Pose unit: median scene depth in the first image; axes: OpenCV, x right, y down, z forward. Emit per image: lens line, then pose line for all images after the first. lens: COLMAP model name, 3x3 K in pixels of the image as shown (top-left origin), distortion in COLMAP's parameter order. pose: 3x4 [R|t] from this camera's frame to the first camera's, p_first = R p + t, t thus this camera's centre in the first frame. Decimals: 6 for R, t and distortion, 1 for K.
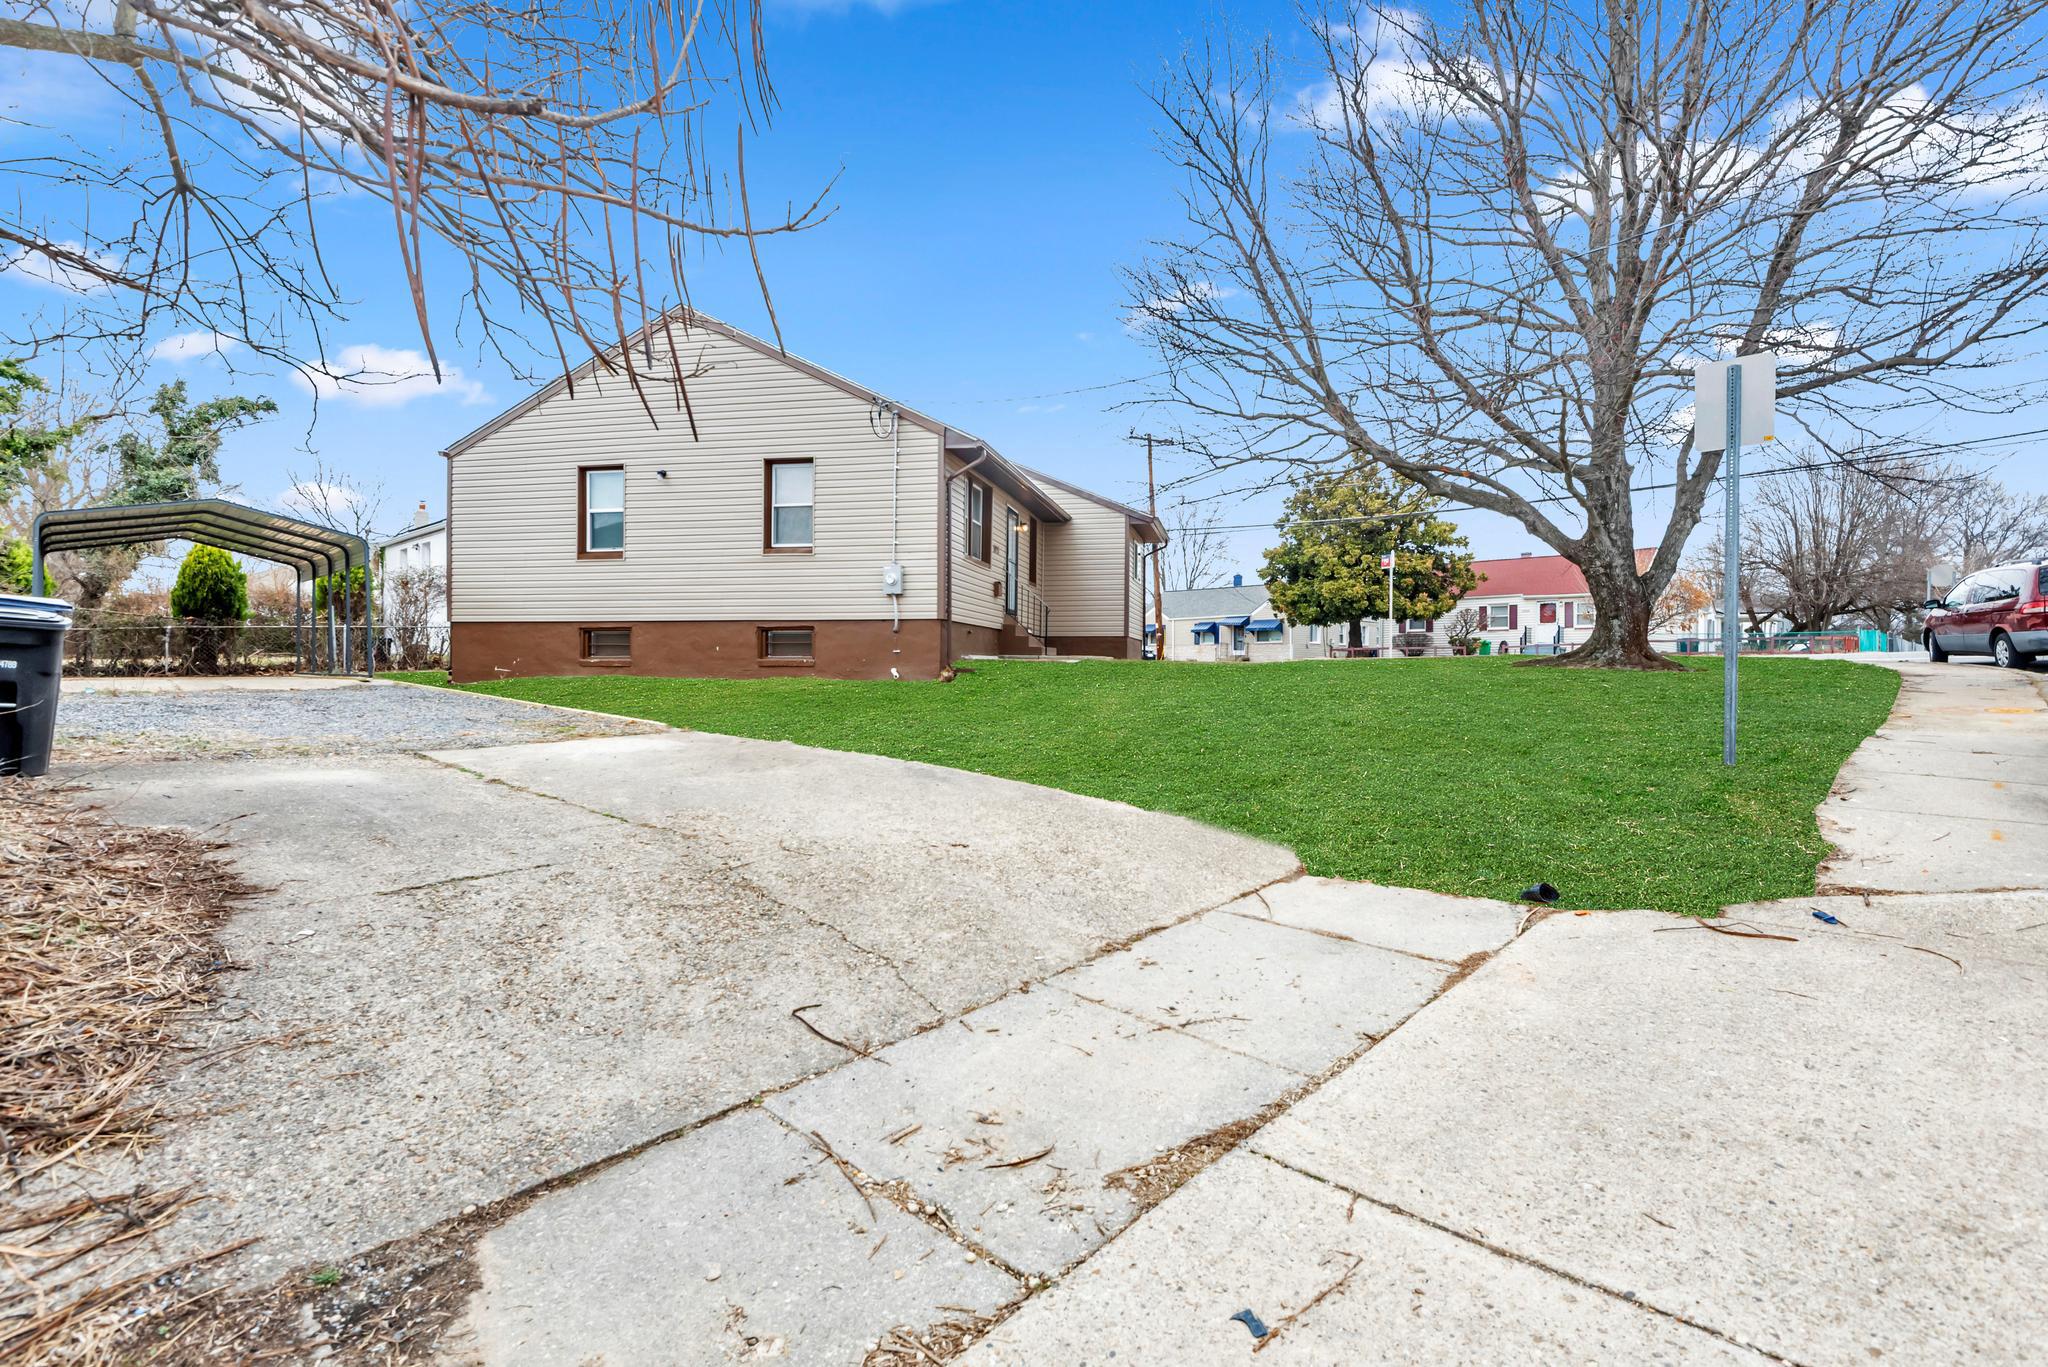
lens RADIAL K [[966.6, 0, 1024.0], [0, 966.6, 683.5], [0, 0, 1]] dist [0.033197, -0.023822]
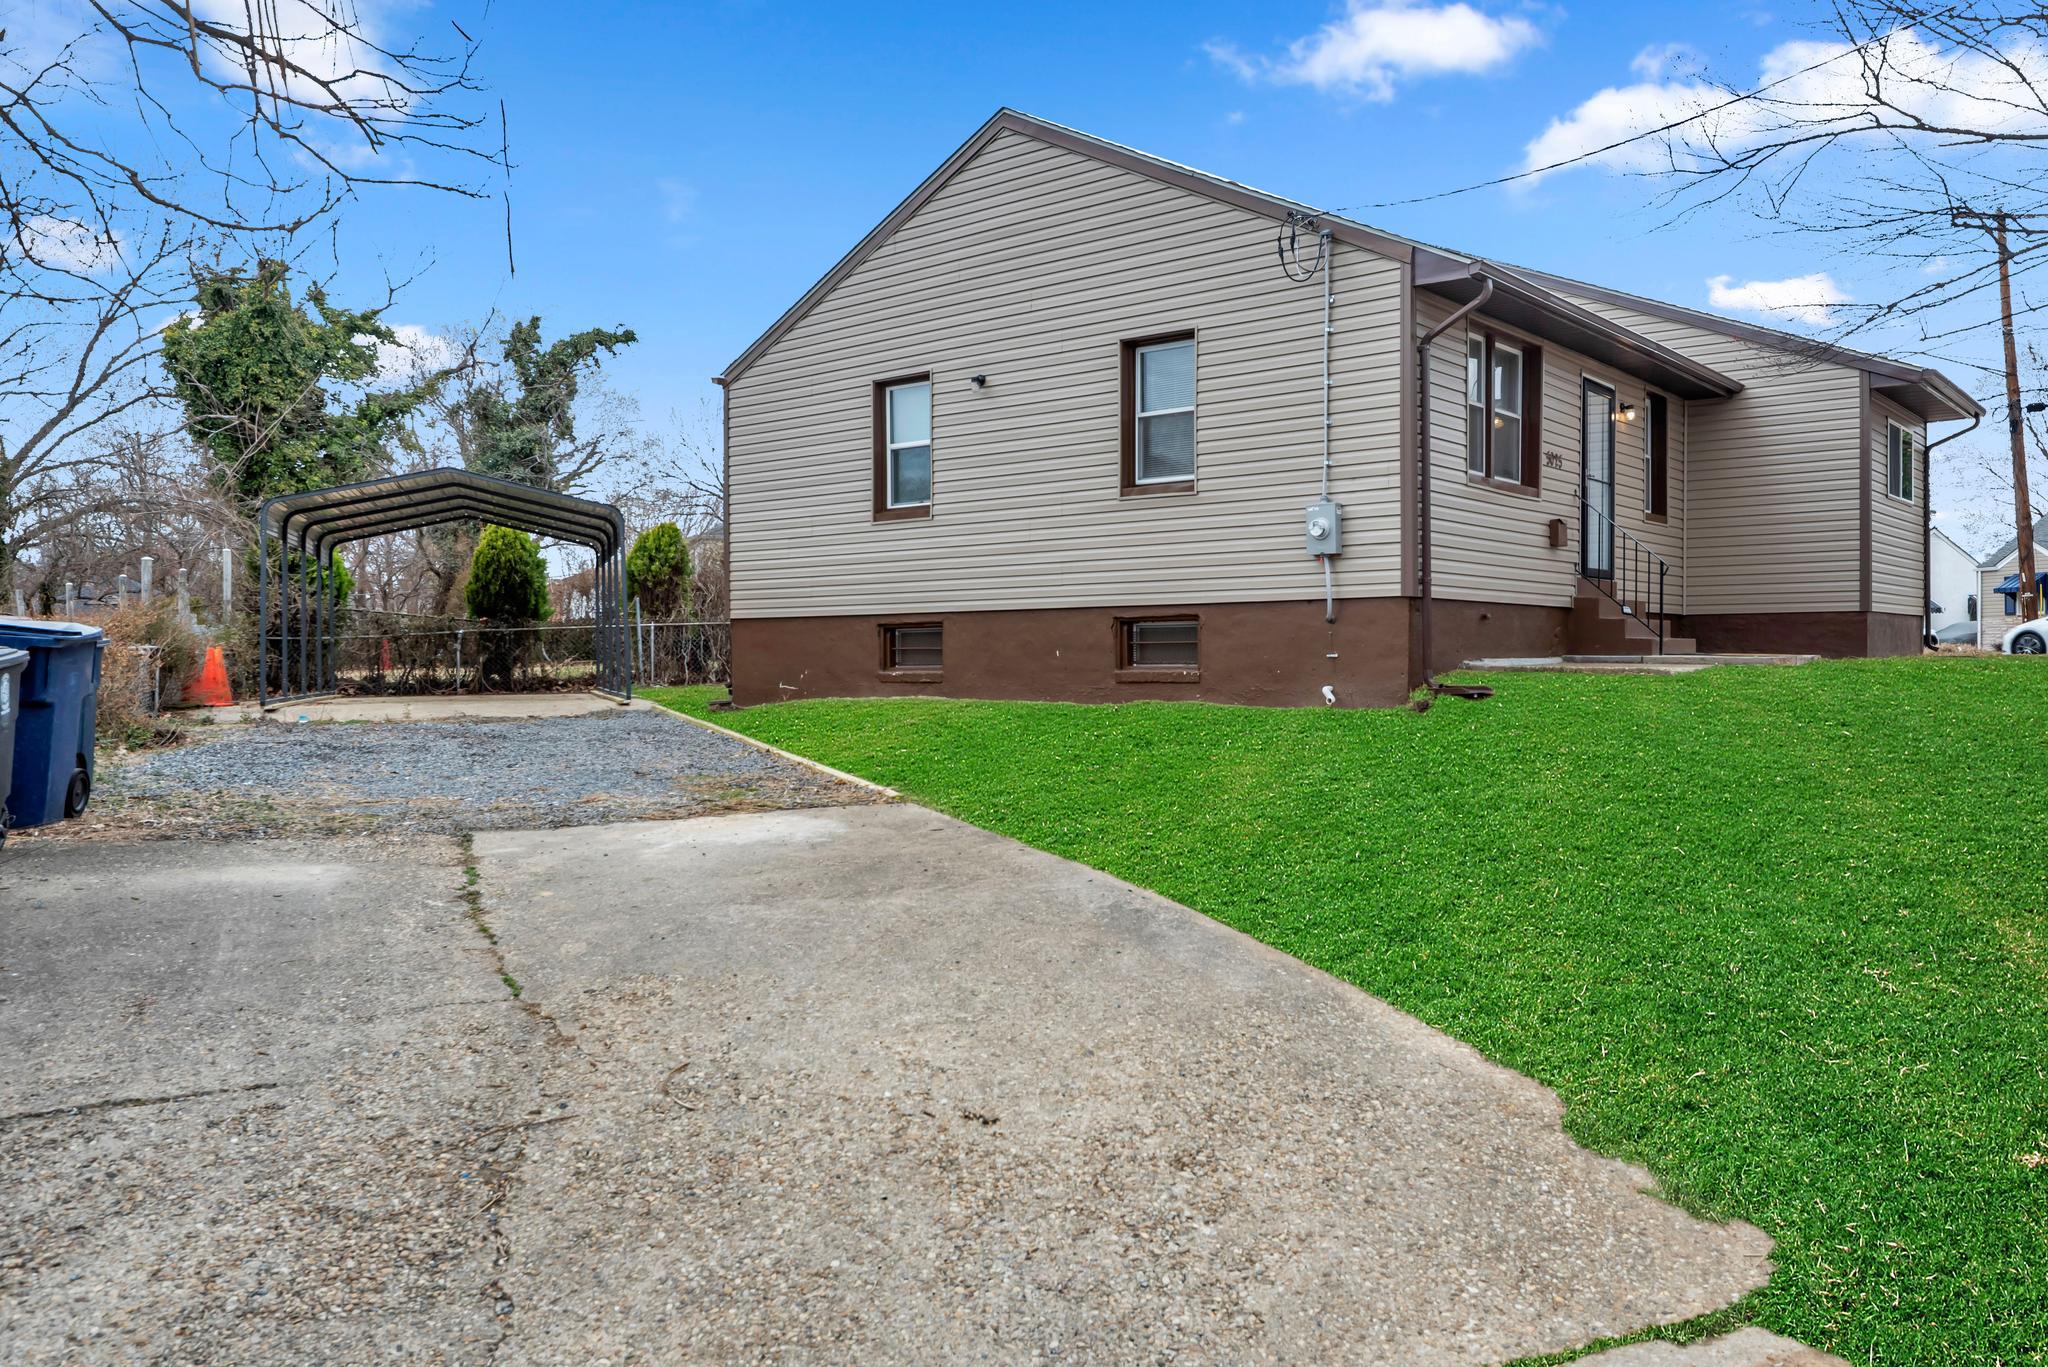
lens RADIAL K [[1525.7, 0, 1024.0], [0, 1525.7, 683.5], [0, 0, 1]] dist [0.034020, -0.006679]
pose [[0.892971, -0.002536, -0.450107, 0.091675], [0.002943, 0.999996, 0.000205, -0.014939], [0.450105, -0.001507, 0.892975, 0.102809]]
